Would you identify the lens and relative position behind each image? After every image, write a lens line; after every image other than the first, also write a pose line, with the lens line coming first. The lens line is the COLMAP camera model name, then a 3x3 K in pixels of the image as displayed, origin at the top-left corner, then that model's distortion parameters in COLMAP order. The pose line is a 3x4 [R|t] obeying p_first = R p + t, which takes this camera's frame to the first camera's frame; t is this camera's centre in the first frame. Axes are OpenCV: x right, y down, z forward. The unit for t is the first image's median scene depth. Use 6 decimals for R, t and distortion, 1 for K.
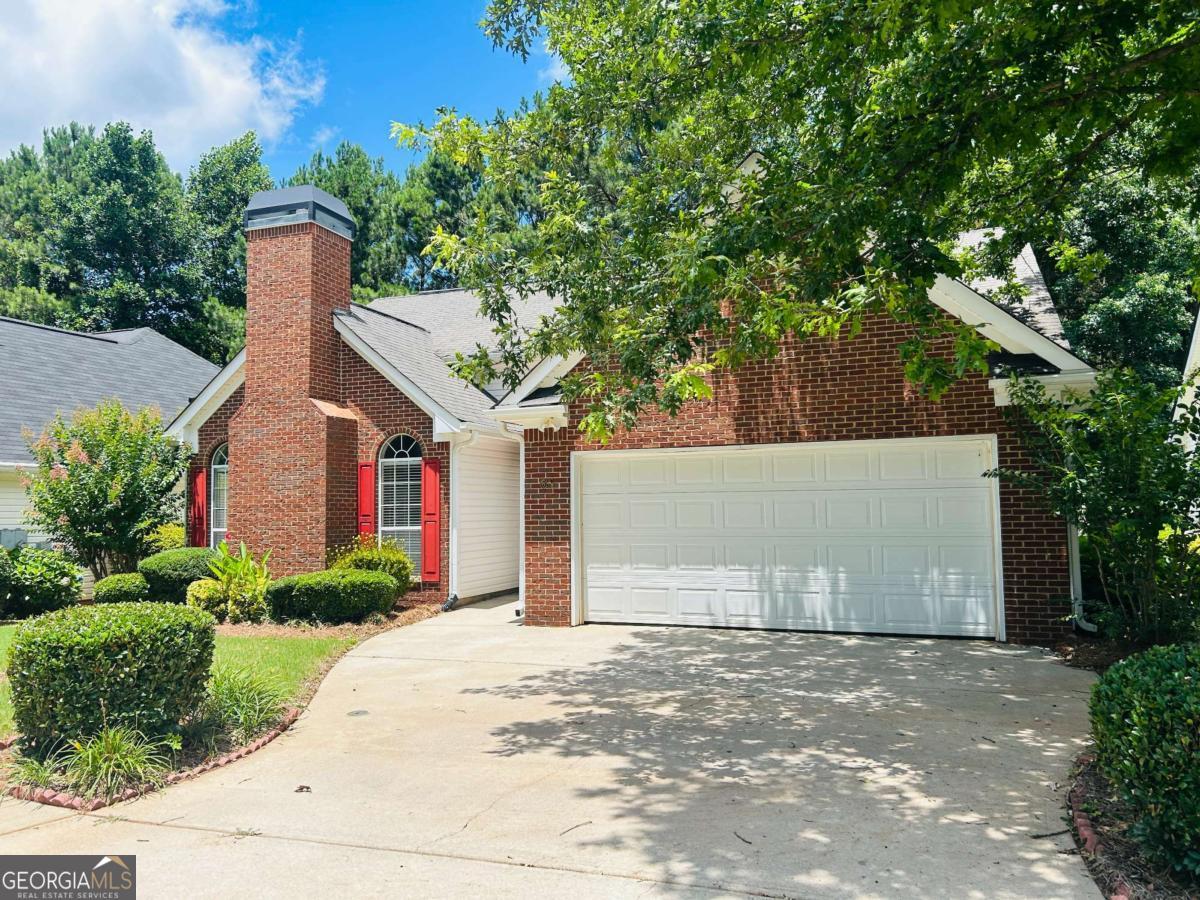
lens RADIAL K [[903.0, 0, 568.5], [0, 903.0, 452.8], [0, 0, 1]] dist [0.036025, -0.001683]
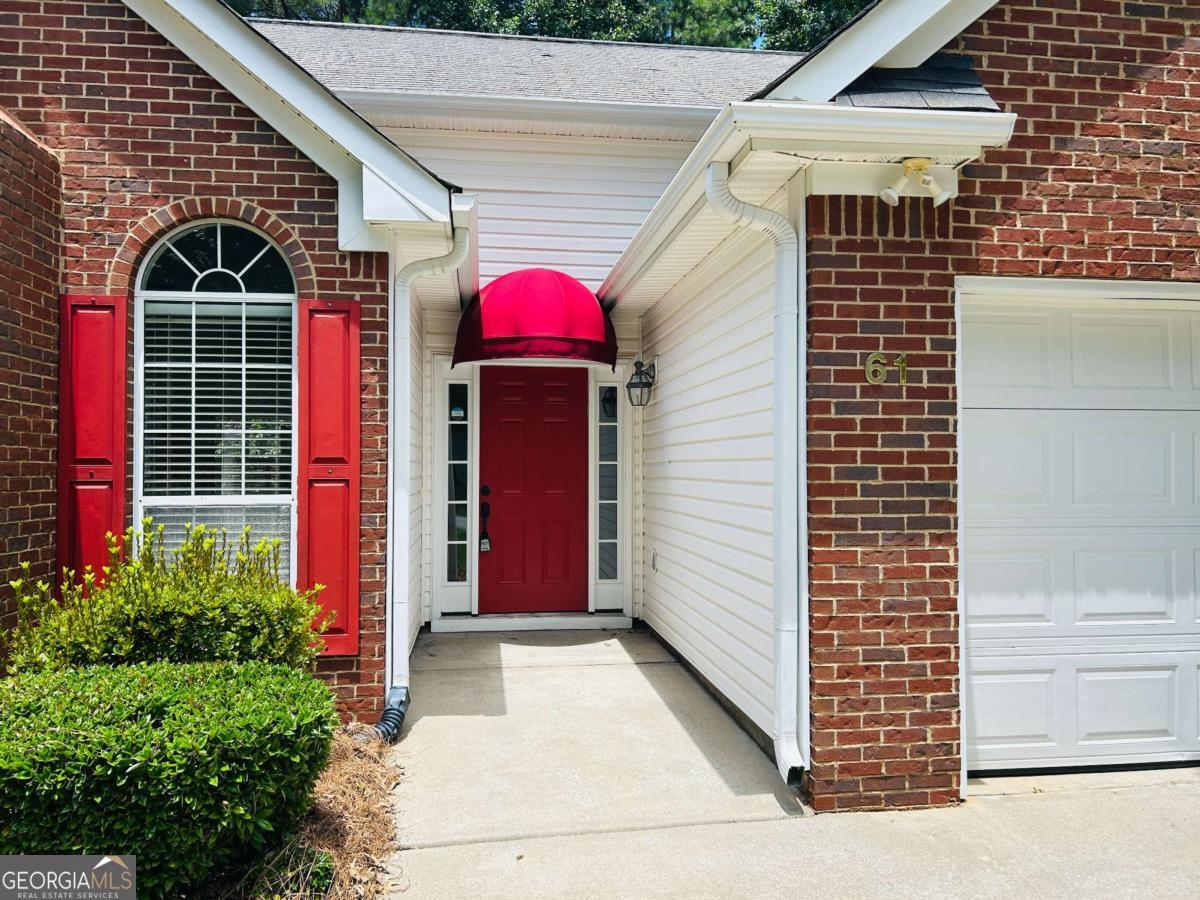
lens RADIAL K [[905.3, 0, 605.6], [0, 905.3, 445.4], [0, 0, 1]] dist [0.039936, -0.043720]
pose [[0.873710, 0.022002, 0.485949, -0.228029], [-0.042908, 0.998568, 0.031936, 0.046904], [-0.484551, -0.048754, 0.873403, 0.647791]]
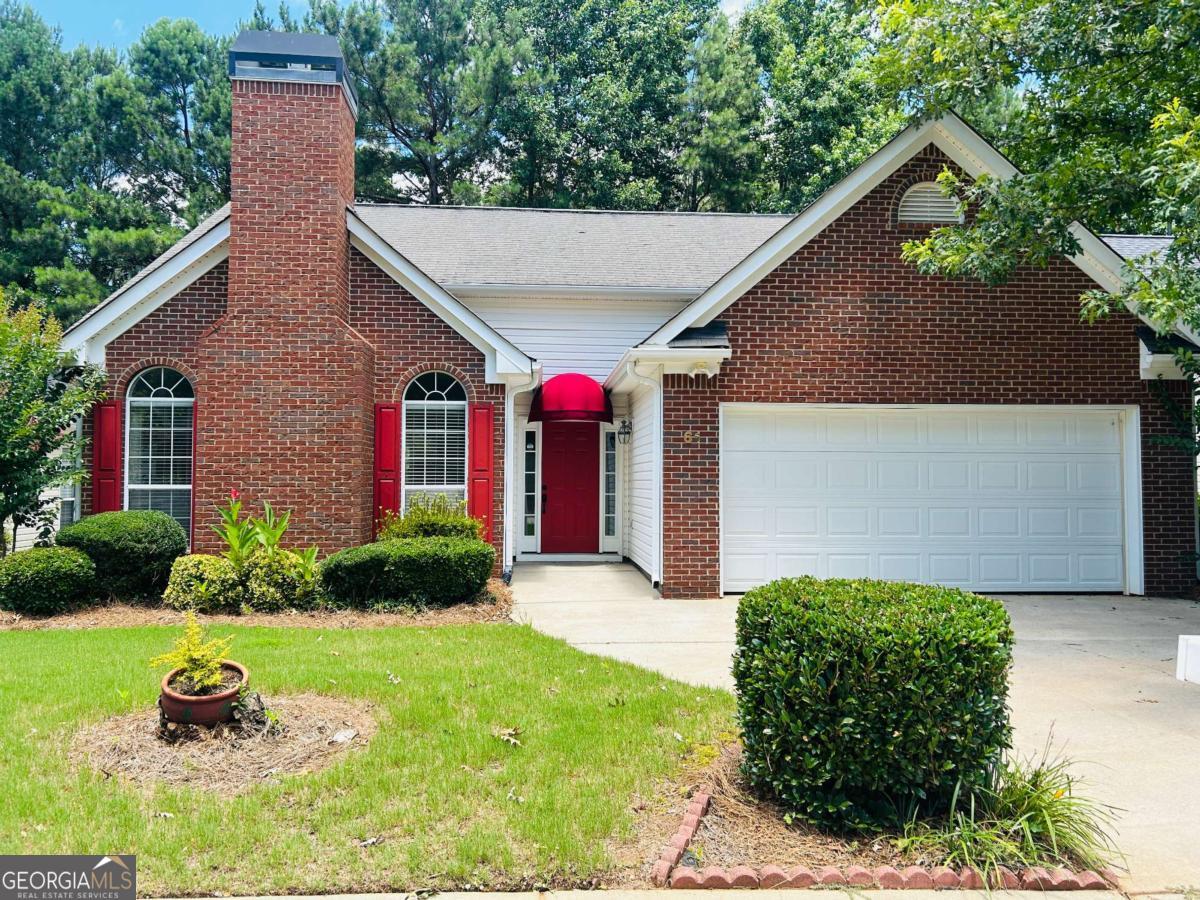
lens RADIAL K [[905.3, 0, 605.6], [0, 905.3, 445.4], [0, 0, 1]] dist [0.039936, -0.043720]
pose [[0.902400, 0.031789, 0.429725, -0.405367], [-0.043648, 0.998889, 0.017766, 0.025413], [-0.428683, -0.034789, 0.902785, 0.204391]]
